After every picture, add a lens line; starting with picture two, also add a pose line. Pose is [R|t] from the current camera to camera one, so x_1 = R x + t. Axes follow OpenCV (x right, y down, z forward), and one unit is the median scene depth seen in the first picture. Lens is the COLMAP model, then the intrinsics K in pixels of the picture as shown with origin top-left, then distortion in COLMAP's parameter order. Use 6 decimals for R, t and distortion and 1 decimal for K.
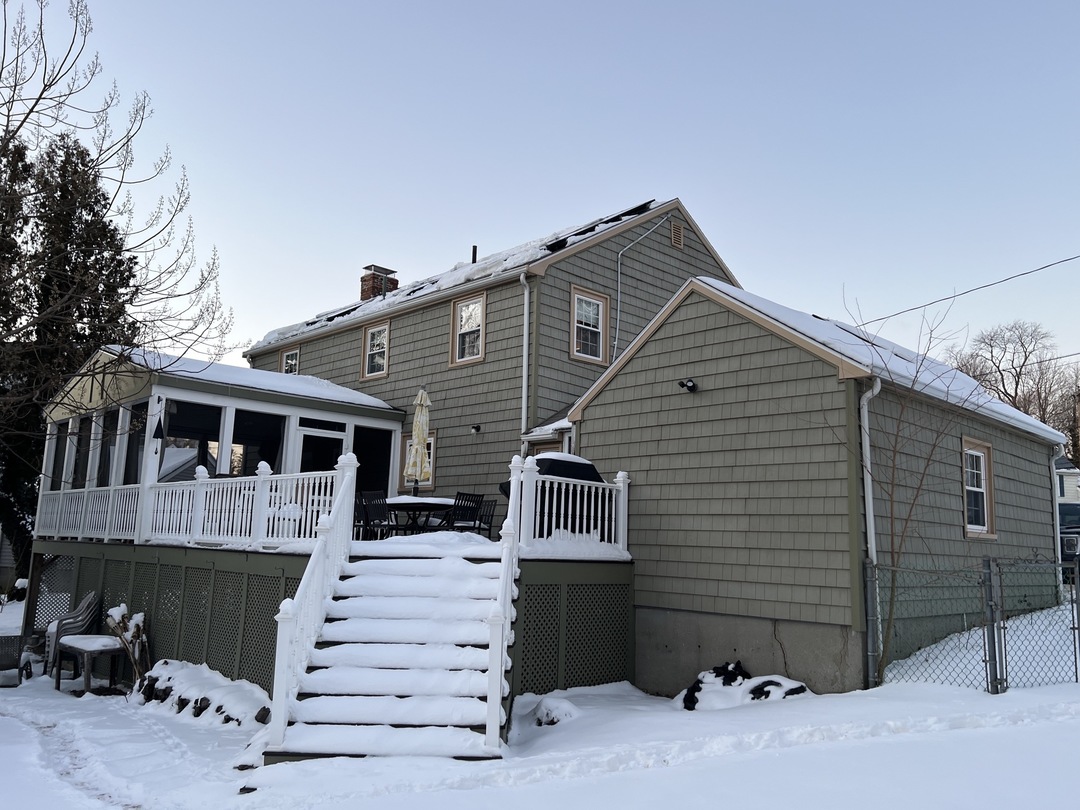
lens RADIAL K [[879.3, 0, 540.0], [0, 879.3, 405.0], [0, 0, 1]] dist [0.002827, 0.001615]
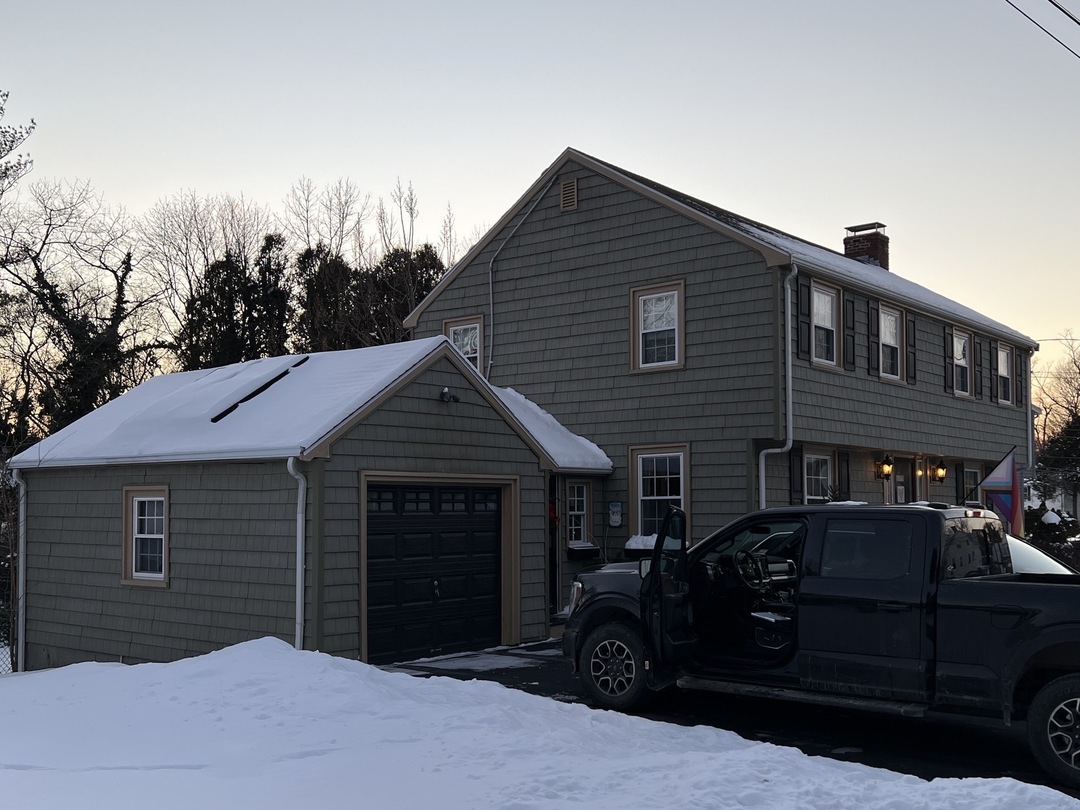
lens RADIAL K [[1094.9, 0, 539.4], [0, 1094.9, 443.2], [0, 0, 1]] dist [0.207717, -0.011594]
pose [[0.121352, -0.093376, -0.988208, 1.183372], [0.169524, 0.982888, -0.072055, 0.103666], [0.978026, -0.158781, 0.135104, 0.833093]]
